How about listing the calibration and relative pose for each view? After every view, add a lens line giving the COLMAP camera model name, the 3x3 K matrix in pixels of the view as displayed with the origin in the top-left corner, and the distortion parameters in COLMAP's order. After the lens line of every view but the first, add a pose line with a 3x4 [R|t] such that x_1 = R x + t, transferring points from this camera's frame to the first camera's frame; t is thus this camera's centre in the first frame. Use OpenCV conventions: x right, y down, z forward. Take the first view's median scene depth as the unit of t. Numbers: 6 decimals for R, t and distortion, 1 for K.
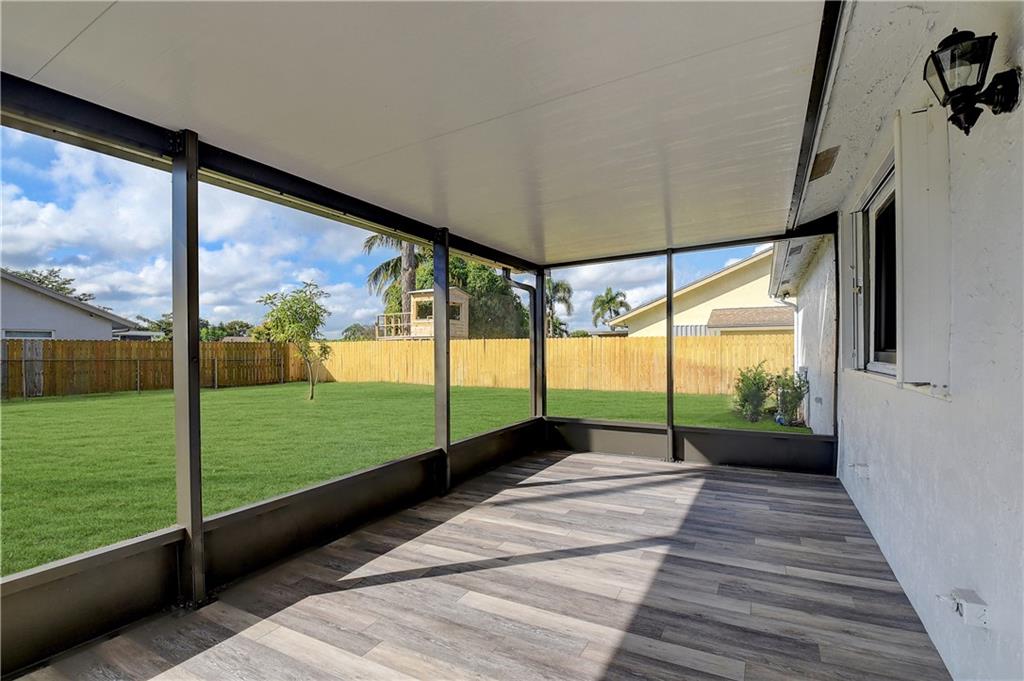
lens RADIAL K [[450.0, 0, 514.9], [0, 450.0, 346.8], [0, 0, 1]] dist [0.029925, -0.036140]
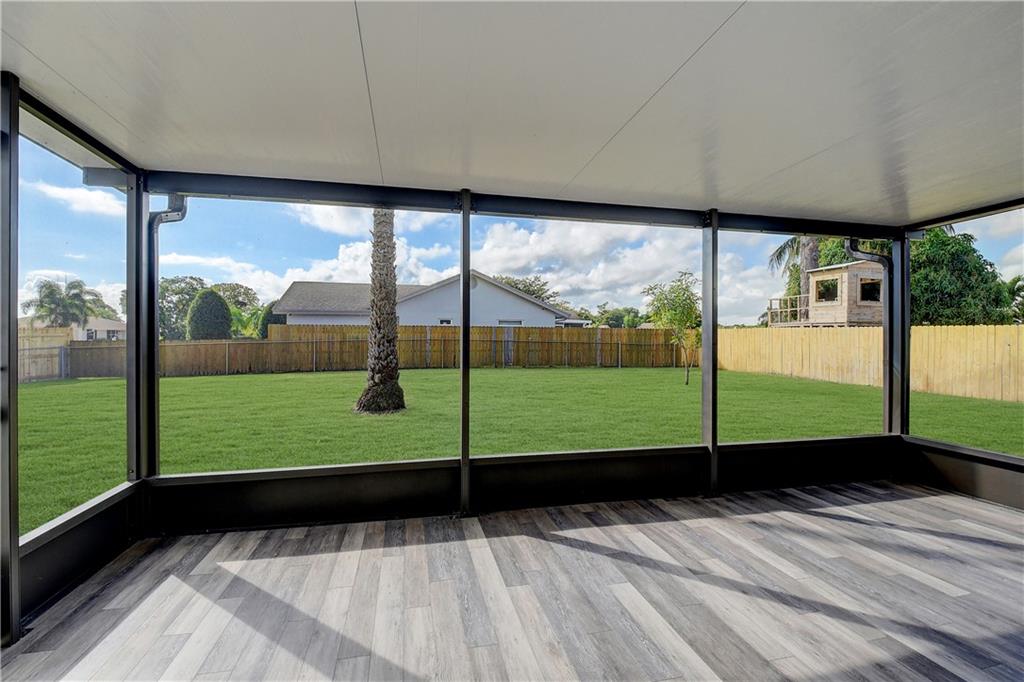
lens RADIAL K [[470.2, 0, 542.1], [0, 470.2, 332.4], [0, 0, 1]] dist [0.017020, -0.031841]
pose [[0.677711, 0.007887, -0.735286, 0.136322], [-0.008550, 0.999959, 0.002845, -0.004164], [0.735279, 0.004358, 0.677751, 0.037869]]
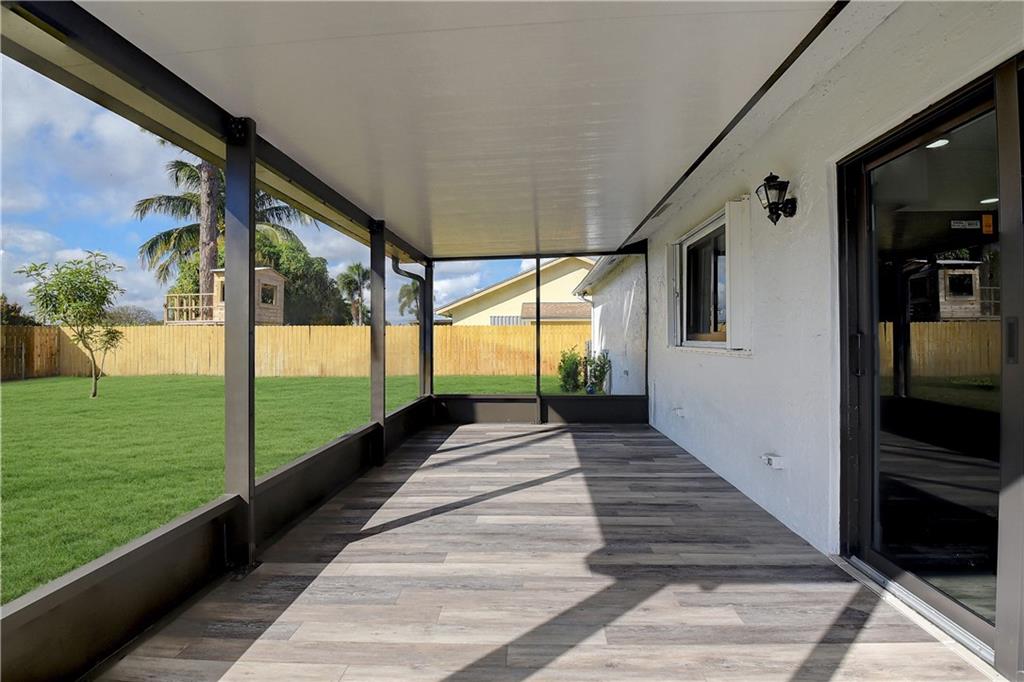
lens RADIAL K [[452.4, 0, 509.0], [0, 452.4, 330.4], [0, 0, 1]] dist [0.016358, -0.027521]
pose [[0.903698, 0.010467, 0.428042, -0.147874], [-0.004785, 0.999886, -0.014349, 0.007443], [-0.428143, 0.010919, 0.903645, -0.053105]]
